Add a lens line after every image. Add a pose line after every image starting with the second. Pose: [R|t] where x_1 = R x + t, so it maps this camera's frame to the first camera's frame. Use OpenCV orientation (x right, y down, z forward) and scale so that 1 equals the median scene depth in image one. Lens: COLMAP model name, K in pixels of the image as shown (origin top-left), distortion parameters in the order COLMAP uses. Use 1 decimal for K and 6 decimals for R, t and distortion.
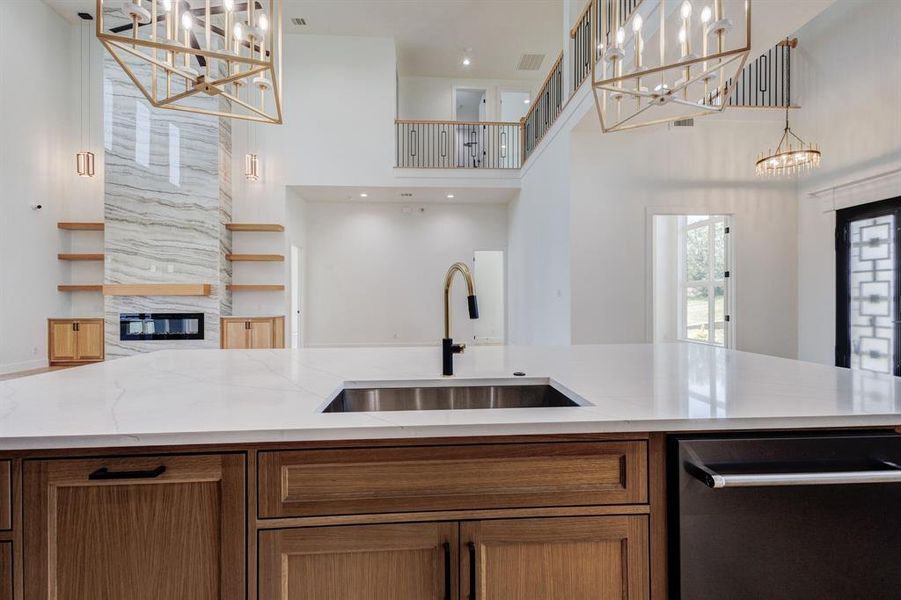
lens RADIAL K [[413.7, 0, 446.1], [0, 413.7, 299.2], [0, 0, 1]] dist [0.010402, -0.002695]
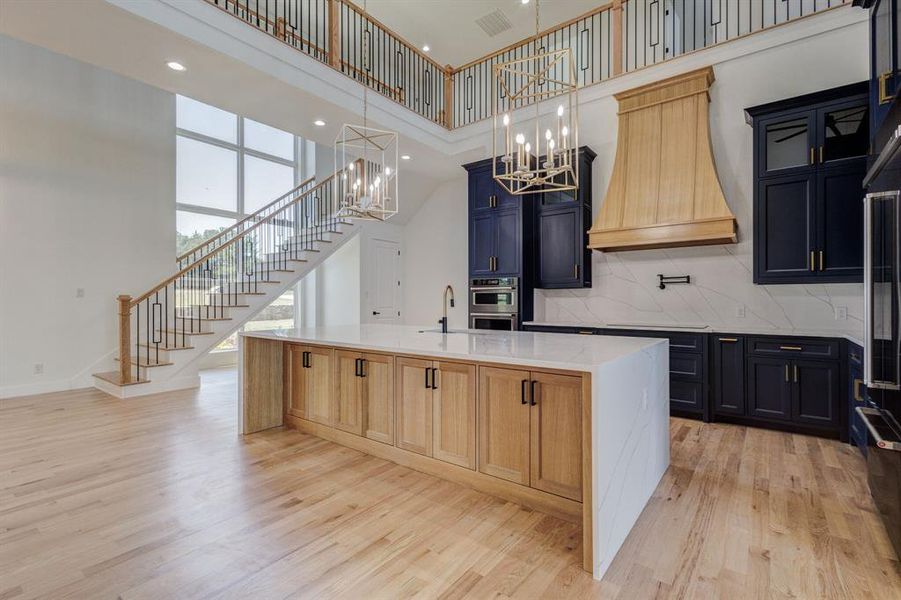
lens RADIAL K [[413.7, 0, 456.2], [0, 413.7, 295.3], [0, 0, 1]] dist [0.010402, -0.002695]
pose [[-0.768596, 0.017826, 0.639486, -0.284338], [0.009542, 0.999820, -0.016402, 0.005511], [-0.639664, -0.006505, -0.768628, 0.529317]]
